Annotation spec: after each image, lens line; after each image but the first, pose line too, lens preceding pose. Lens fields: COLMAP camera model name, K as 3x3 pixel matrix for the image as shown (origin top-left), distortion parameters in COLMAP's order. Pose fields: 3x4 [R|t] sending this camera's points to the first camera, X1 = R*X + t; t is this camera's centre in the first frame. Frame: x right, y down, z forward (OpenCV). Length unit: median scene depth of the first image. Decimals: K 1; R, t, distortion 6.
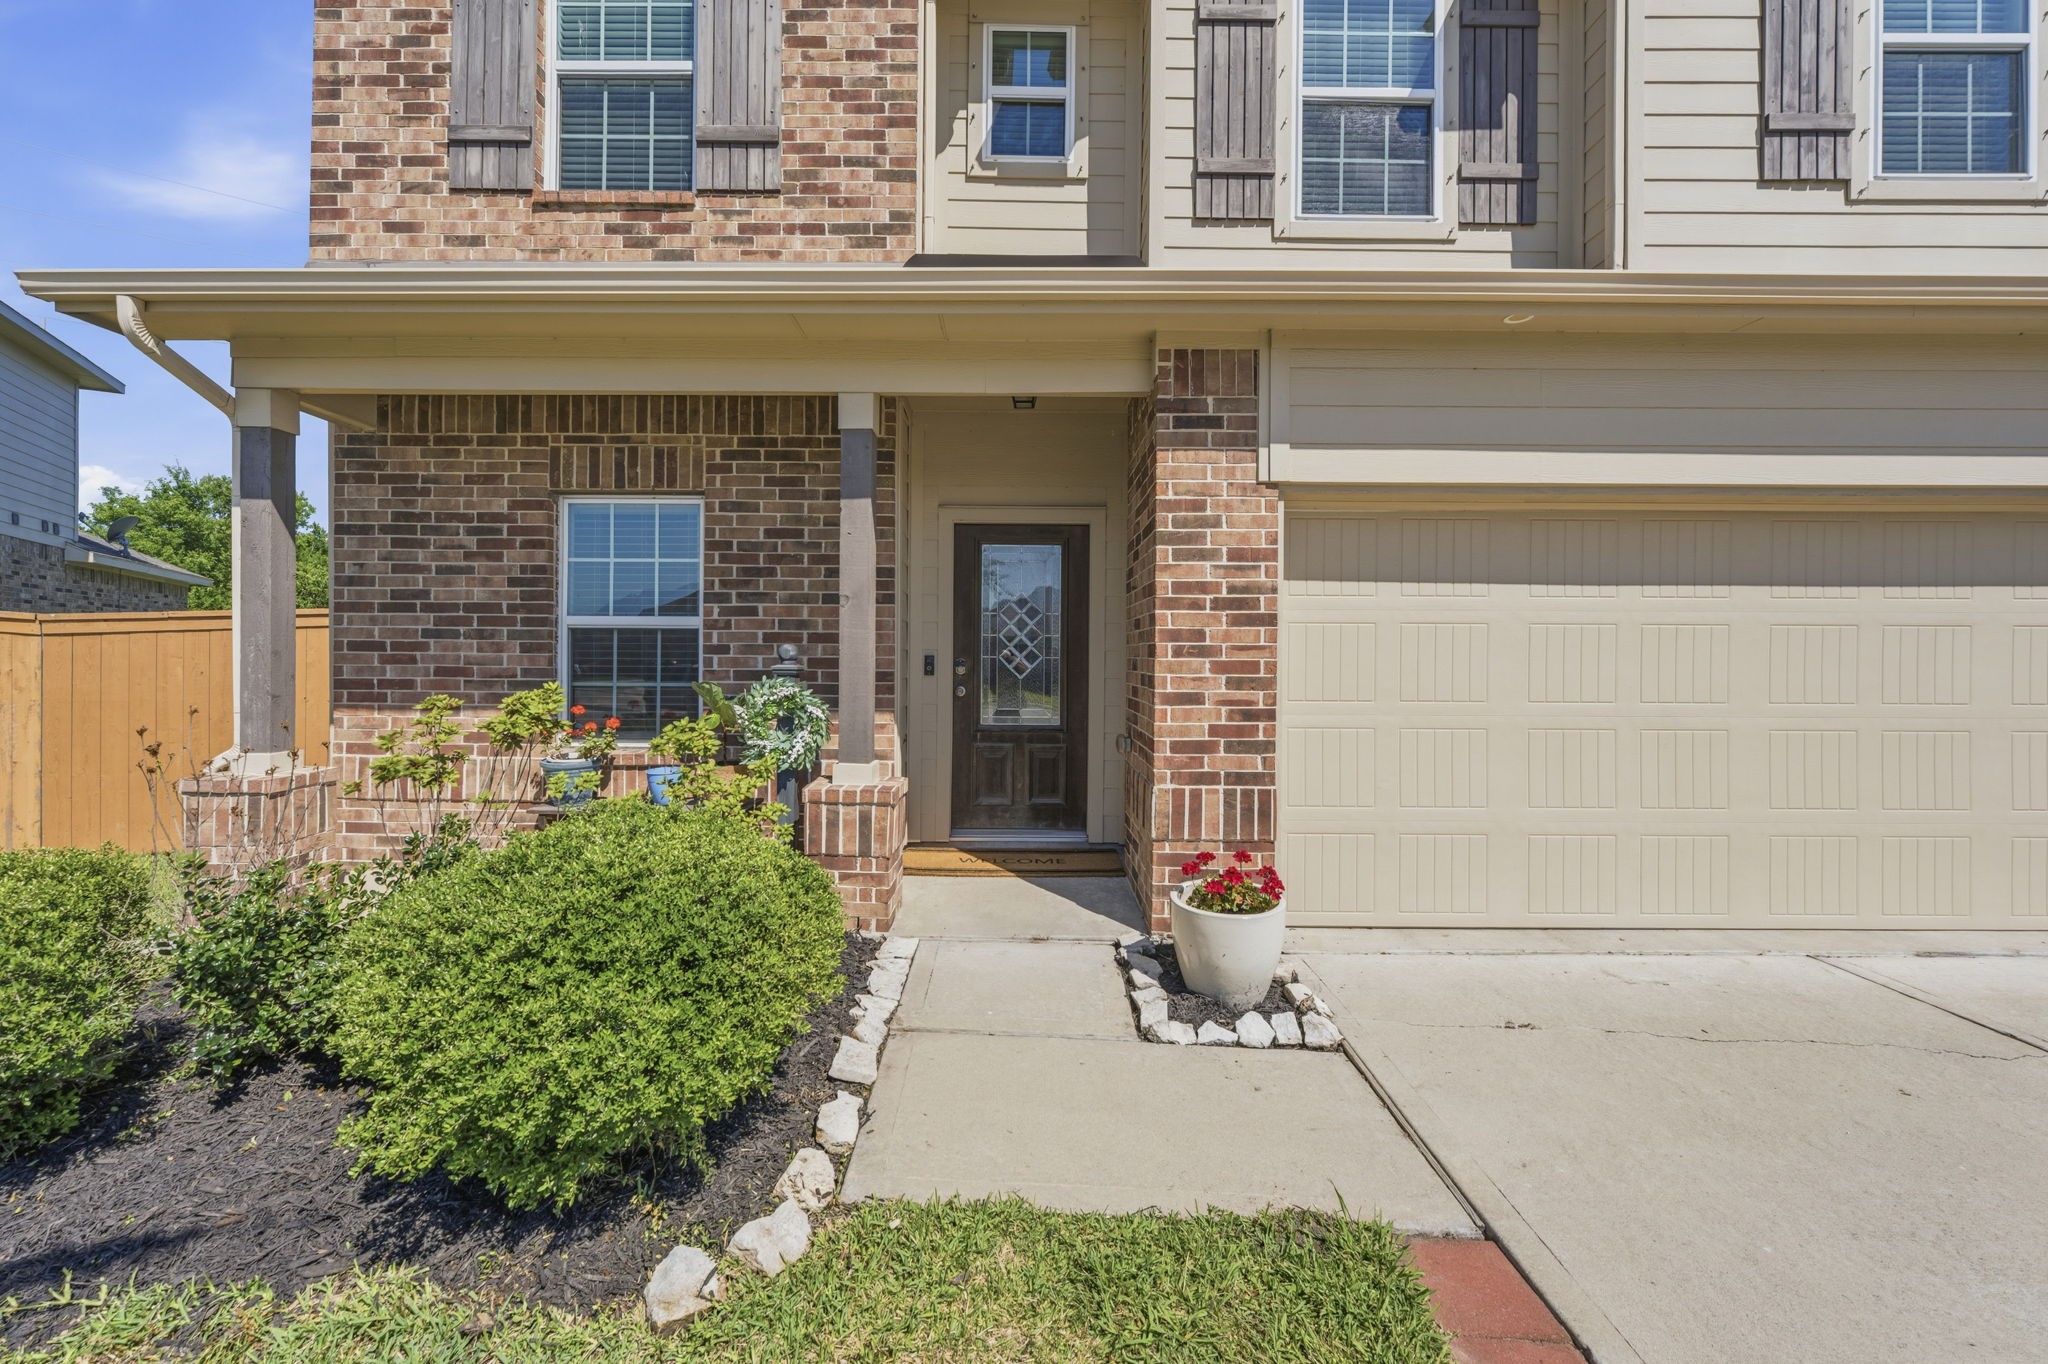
lens RADIAL K [[582.9, 0, 1026.8], [0, 582.9, 684.0], [0, 0, 1]] dist [-0.000586, -0.000015]
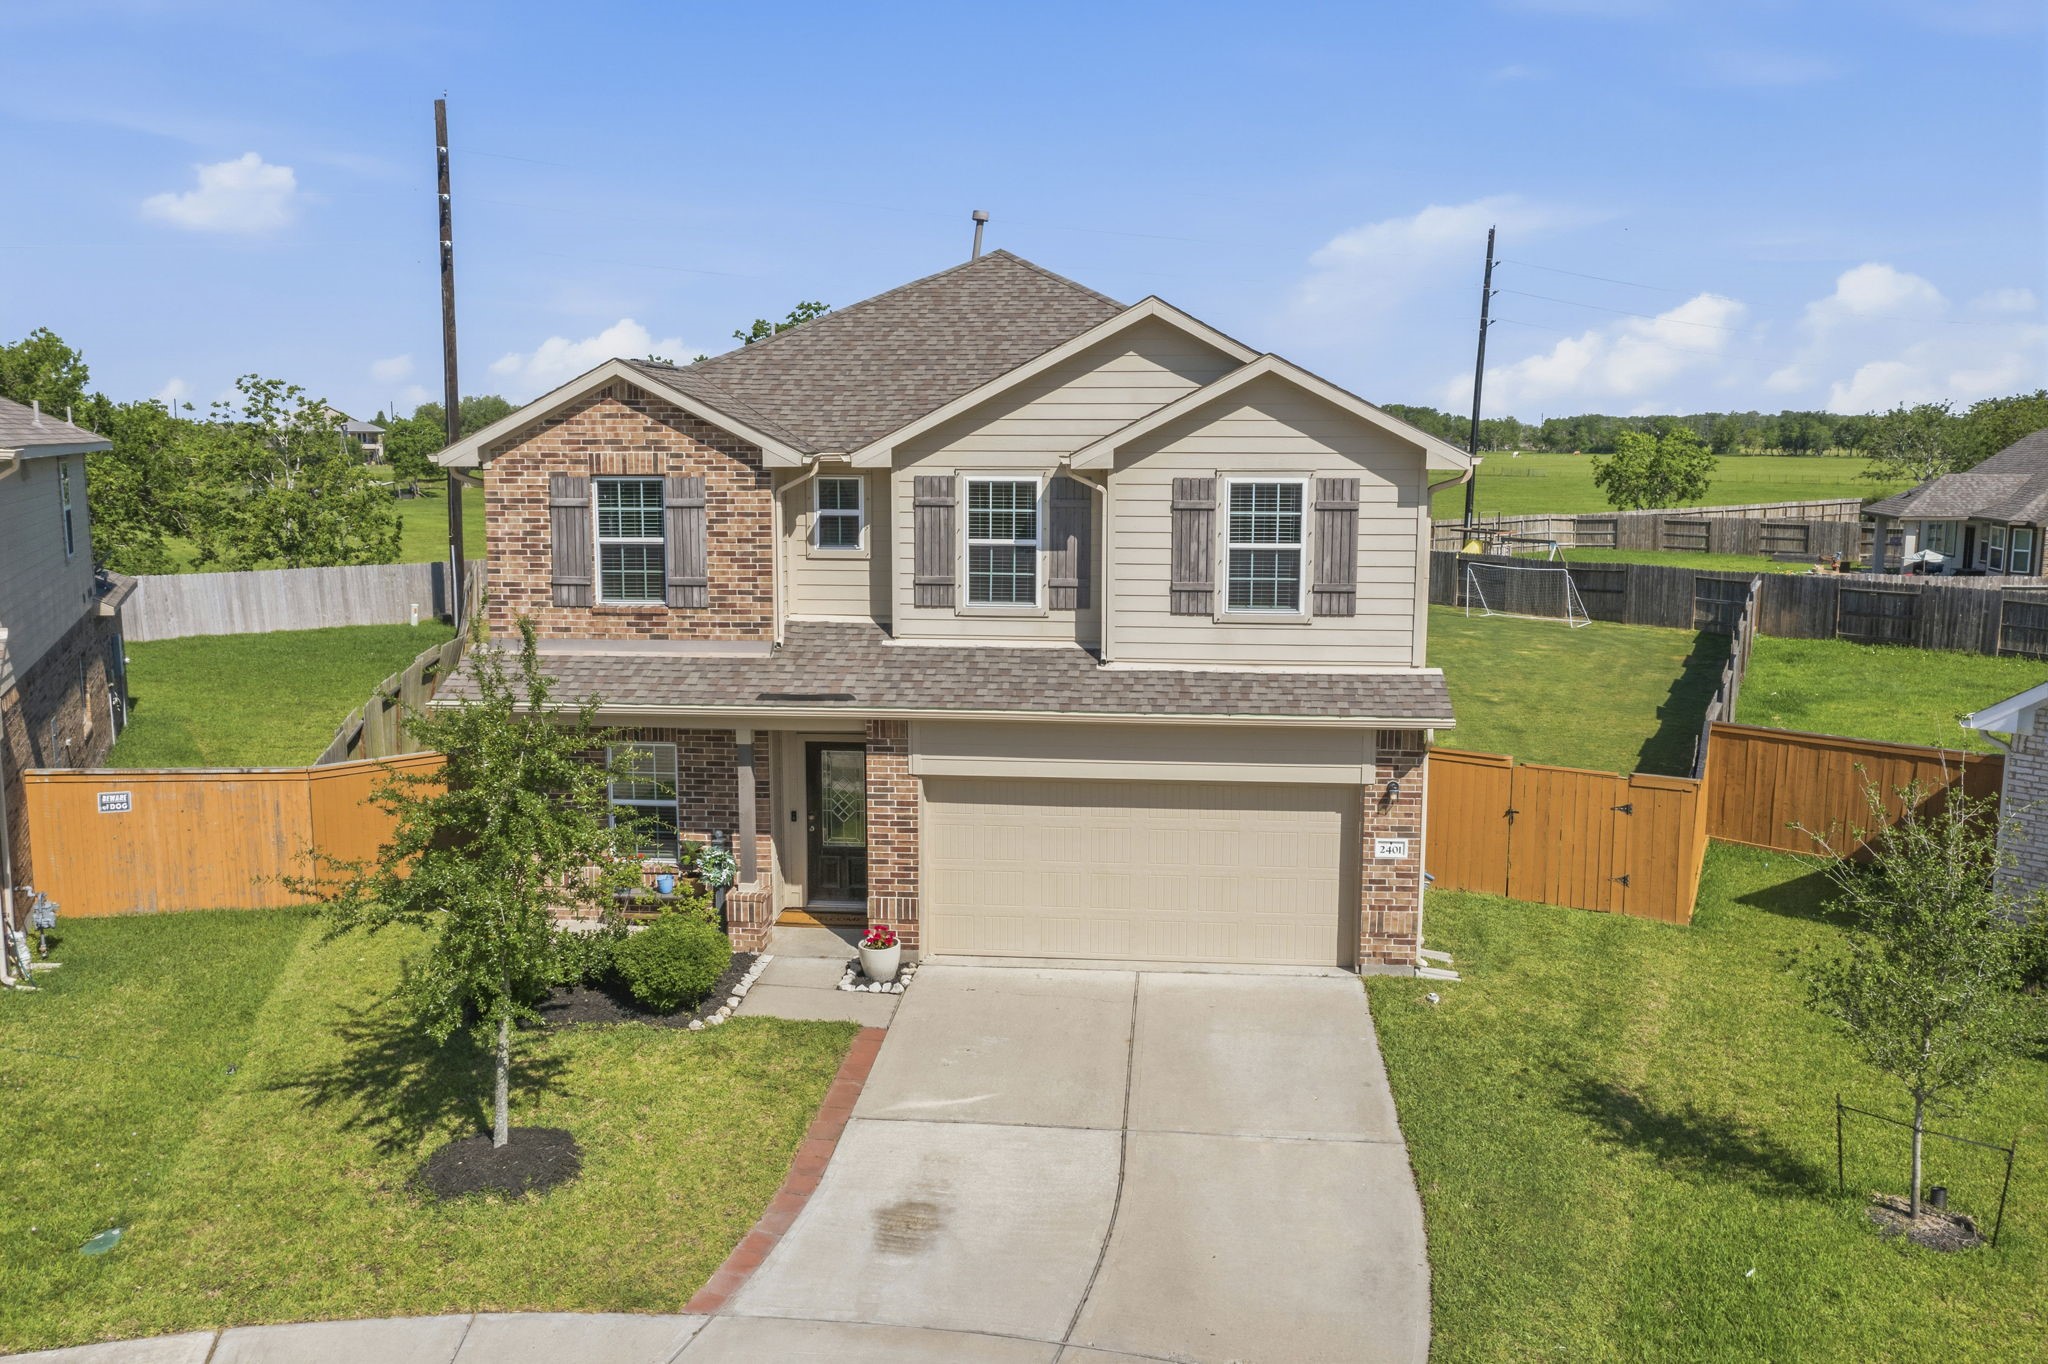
lens RADIAL K [[819.8, 0, 1028.6], [0, 819.8, 692.2], [0, 0, 1]] dist [-0.000795, -0.000005]
pose [[0.998771, 0.007835, -0.048945, 0.860918], [-0.003222, 0.995603, 0.093622, -0.817853], [0.049463, -0.093349, 0.994404, -1.873799]]
